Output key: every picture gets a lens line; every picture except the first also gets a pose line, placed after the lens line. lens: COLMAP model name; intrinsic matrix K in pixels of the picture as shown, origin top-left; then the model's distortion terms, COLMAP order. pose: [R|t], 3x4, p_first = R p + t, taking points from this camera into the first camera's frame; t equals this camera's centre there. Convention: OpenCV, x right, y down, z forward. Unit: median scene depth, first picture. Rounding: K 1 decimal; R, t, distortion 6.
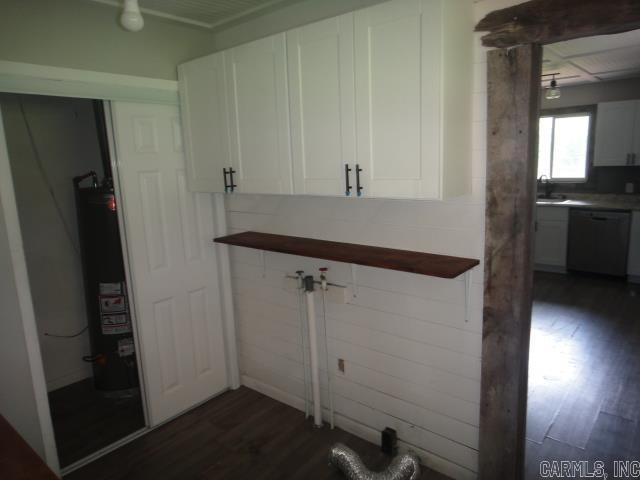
lens RADIAL K [[434.8, 0, 321.6], [0, 434.8, 231.8], [0, 0, 1]] dist [0.003084, 0.004992]
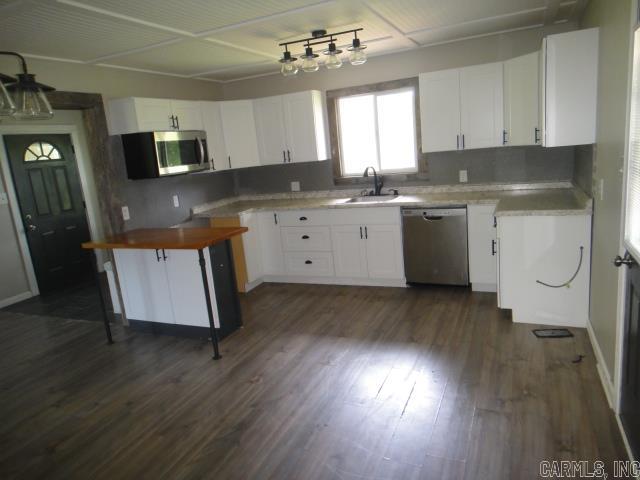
lens RADIAL K [[434.8, 0, 321.6], [0, 434.8, 231.8], [0, 0, 1]] dist [0.003084, 0.004992]
pose [[0.956817, -0.108803, 0.269563, 0.216263], [0.106071, 0.994051, 0.024726, -0.045656], [-0.270649, 0.004935, 0.962665, 0.279580]]
